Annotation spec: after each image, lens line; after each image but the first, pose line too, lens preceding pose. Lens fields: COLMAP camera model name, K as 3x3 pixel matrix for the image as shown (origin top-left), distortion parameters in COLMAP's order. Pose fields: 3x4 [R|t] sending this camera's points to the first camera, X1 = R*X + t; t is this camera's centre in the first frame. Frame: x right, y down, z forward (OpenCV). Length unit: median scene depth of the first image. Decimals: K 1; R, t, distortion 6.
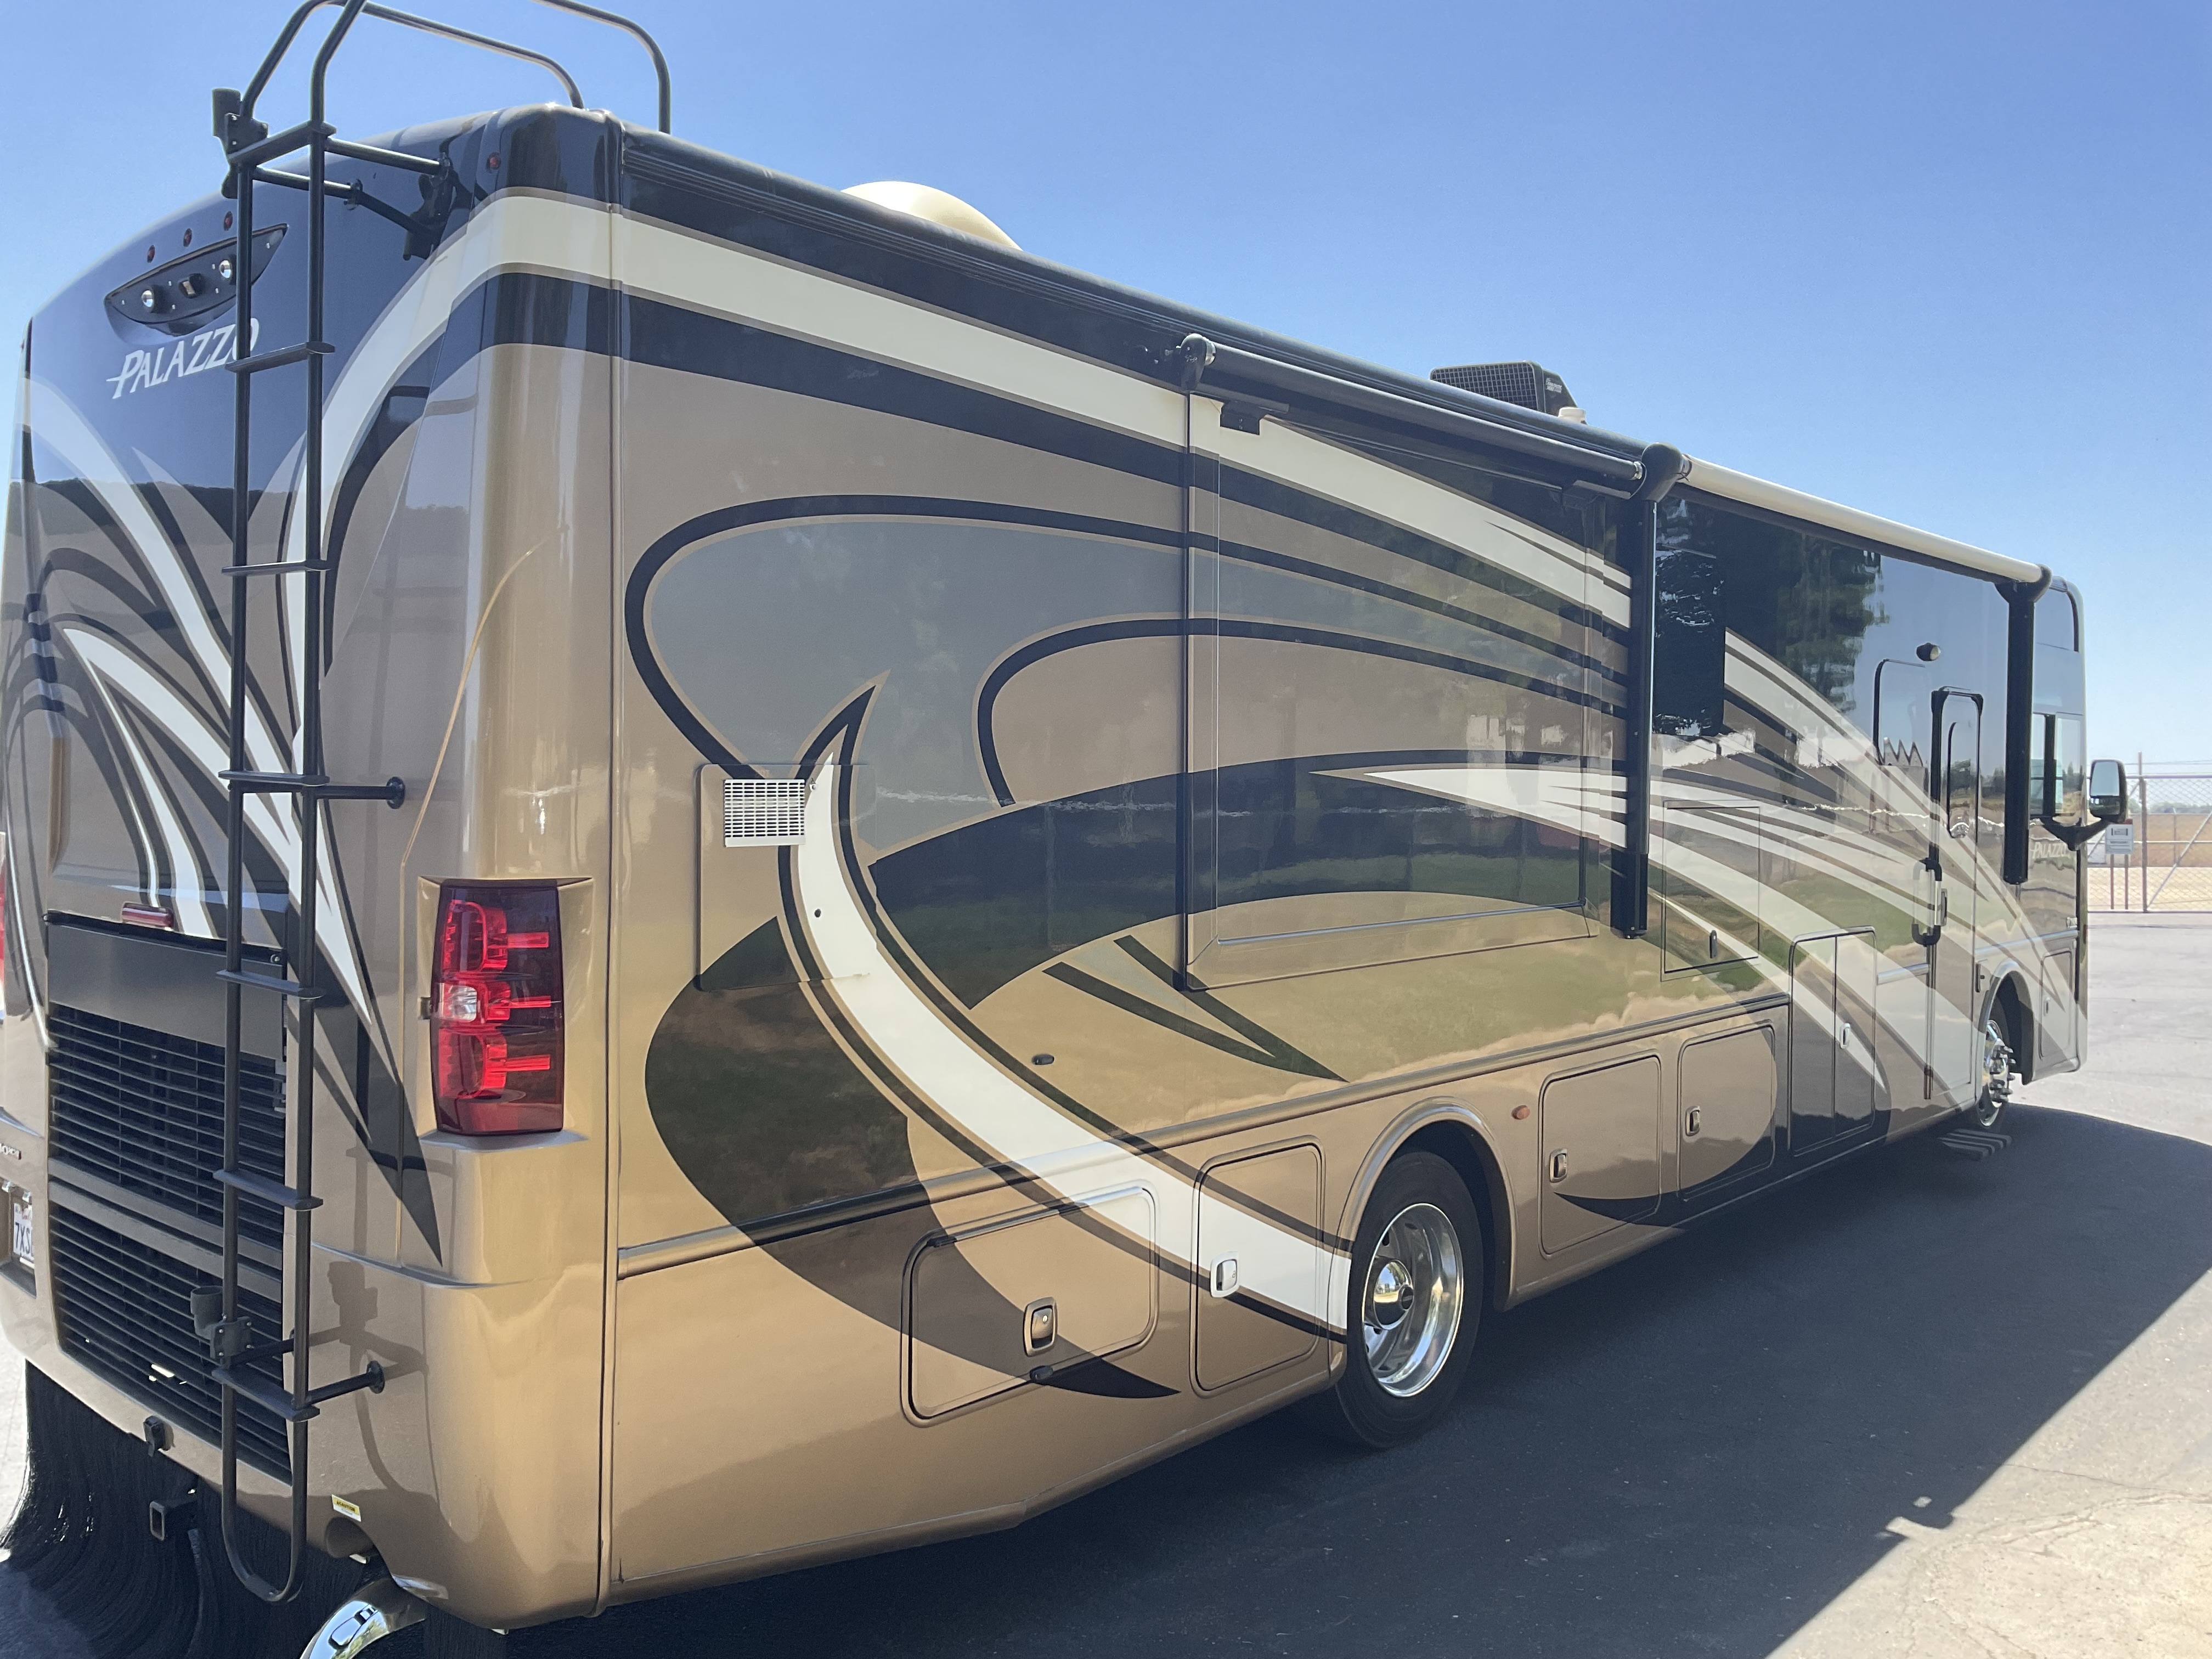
lens RADIAL K [[1841.5, 0, 1106.0], [0, 1841.5, 829.5], [0, 0, 1]] dist [0.087917, -0.170060]
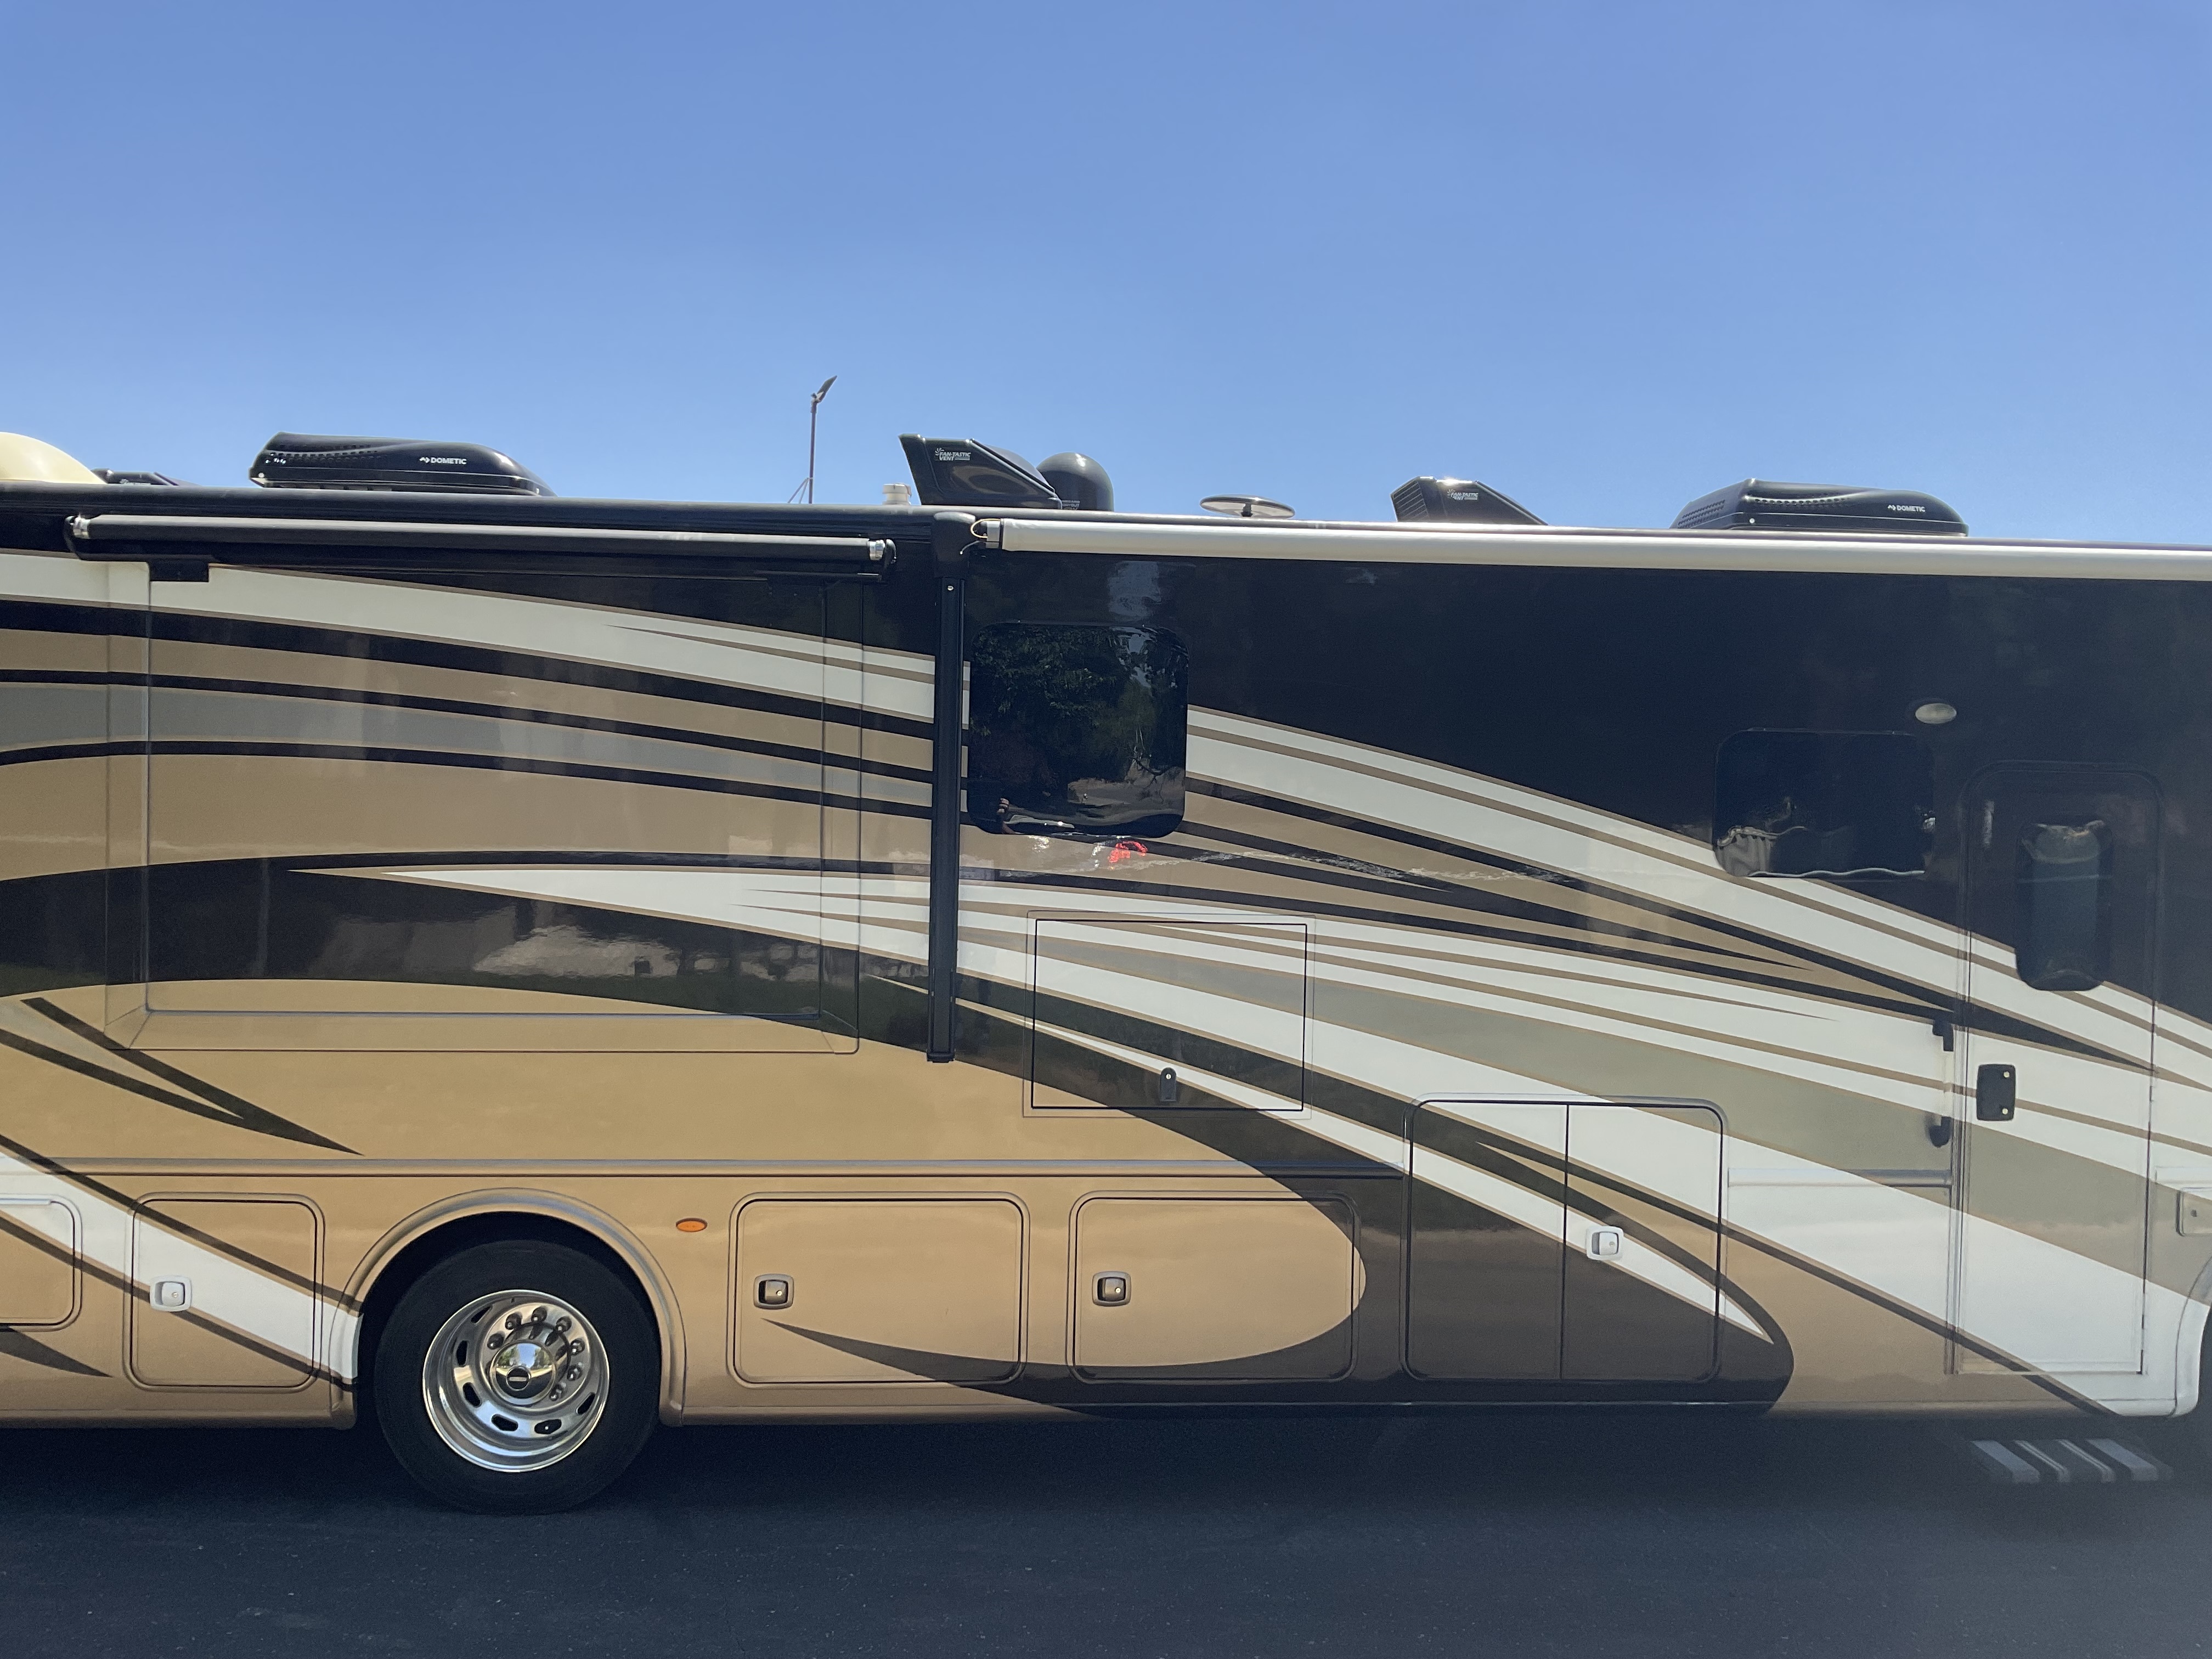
lens RADIAL K [[1841.5, 0, 1106.0], [0, 1841.5, 829.5], [0, 0, 1]] dist [0.087917, -0.170060]
pose [[0.708101, 0.026882, -0.705599, 1.164231], [-0.036632, 0.999328, 0.001311, -0.069826], [0.705160, 0.024919, 0.708610, 0.503587]]
